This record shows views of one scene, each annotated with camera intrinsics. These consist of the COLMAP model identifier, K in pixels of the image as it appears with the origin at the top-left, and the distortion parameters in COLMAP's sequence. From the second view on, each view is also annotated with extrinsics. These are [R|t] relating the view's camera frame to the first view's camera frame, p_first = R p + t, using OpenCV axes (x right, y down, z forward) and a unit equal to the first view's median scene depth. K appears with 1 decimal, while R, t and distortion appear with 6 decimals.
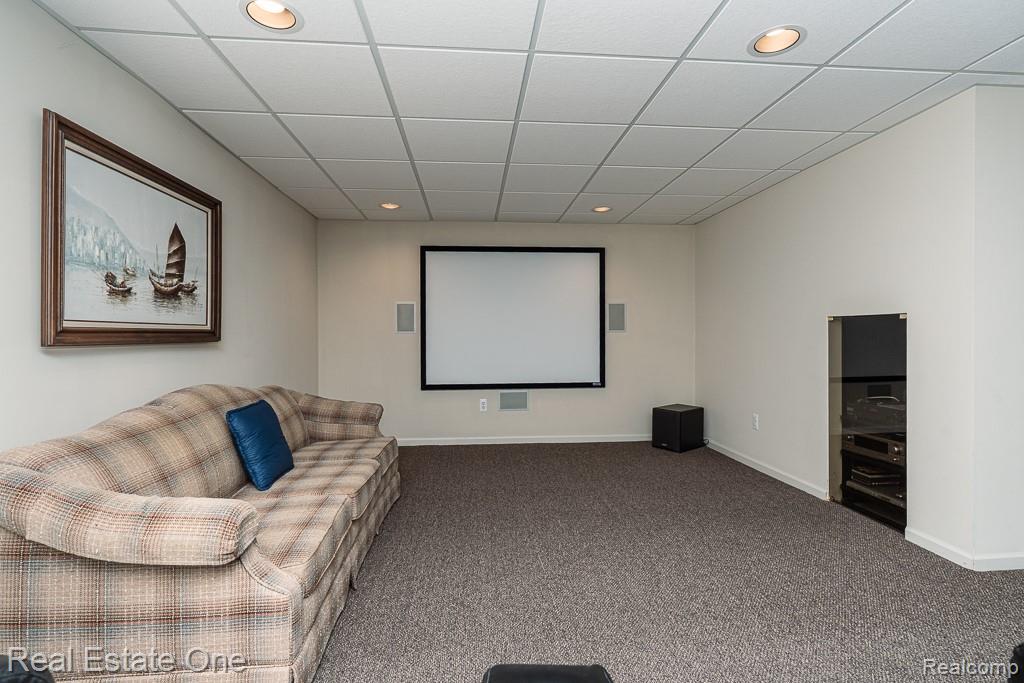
lens RADIAL K [[483.2, 0, 512.0], [0, 483.2, 341.5], [0, 0, 1]] dist [-0.001355, 0.000124]
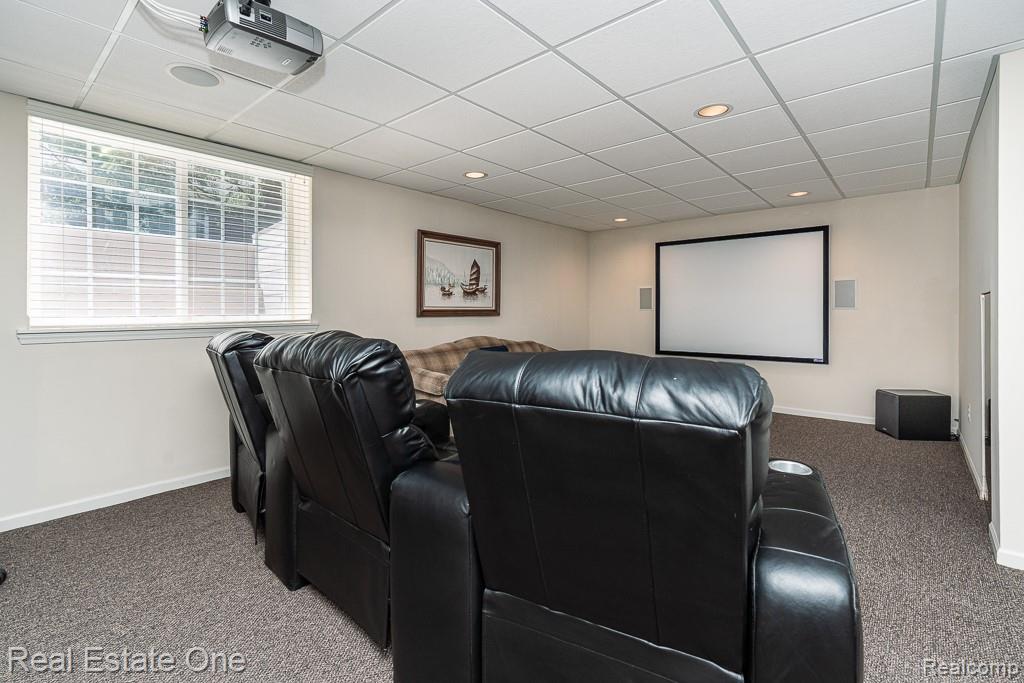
lens RADIAL K [[474.7, 0, 505.1], [0, 474.7, 323.1], [0, 0, 1]] dist [-0.000903, 0.000089]
pose [[0.693421, 0.019281, -0.720275, 0.857481], [-0.009208, 0.999797, 0.017899, -0.004661], [0.720474, -0.005780, 0.693458, -0.326074]]
